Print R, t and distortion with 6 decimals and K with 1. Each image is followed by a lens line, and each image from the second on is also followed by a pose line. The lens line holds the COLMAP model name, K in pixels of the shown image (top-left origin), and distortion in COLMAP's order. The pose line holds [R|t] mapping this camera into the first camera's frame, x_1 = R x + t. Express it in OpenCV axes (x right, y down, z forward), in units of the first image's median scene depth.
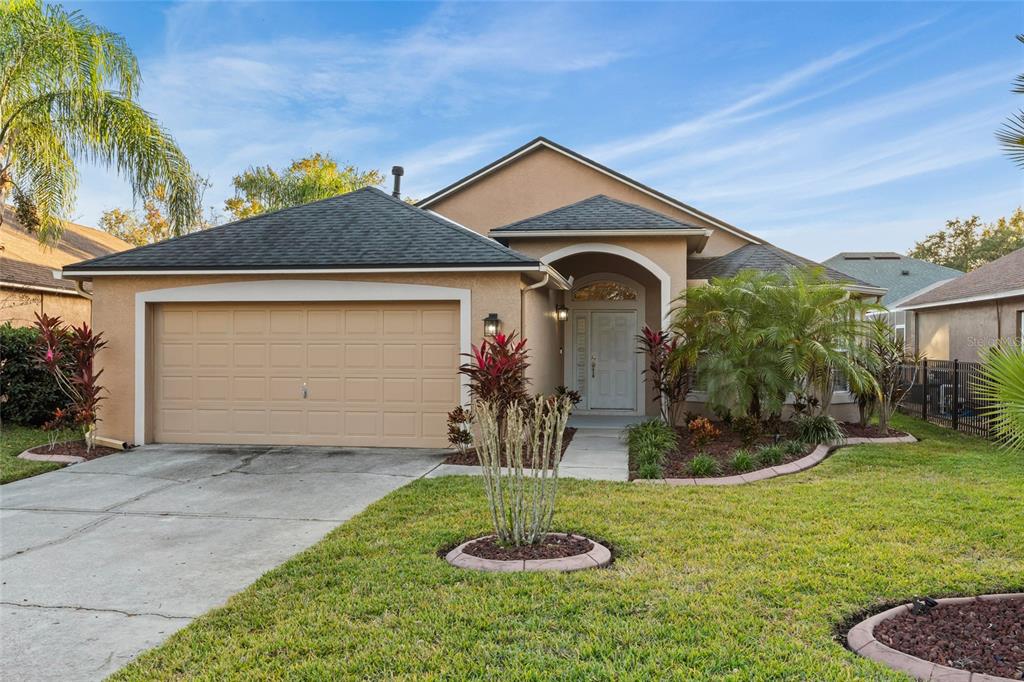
lens RADIAL K [[903.7, 0, 512.7], [0, 903.7, 335.6], [0, 0, 1]] dist [-0.004491, 0.012829]
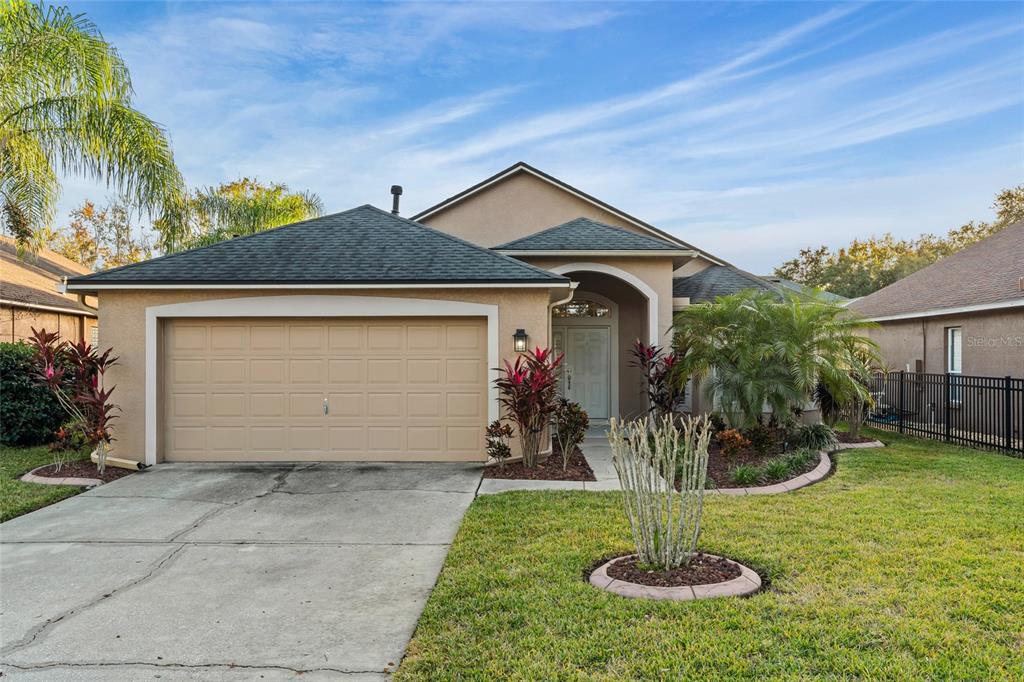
lens RADIAL K [[811.8, 0, 511.8], [0, 811.8, 345.3], [0, 0, 1]] dist [0.006526, -0.005379]
pose [[0.991401, -0.001630, 0.130847, -0.142756], [0.002322, 0.999984, -0.005139, -0.001256], [-0.130837, 0.005399, 0.991389, 0.084195]]
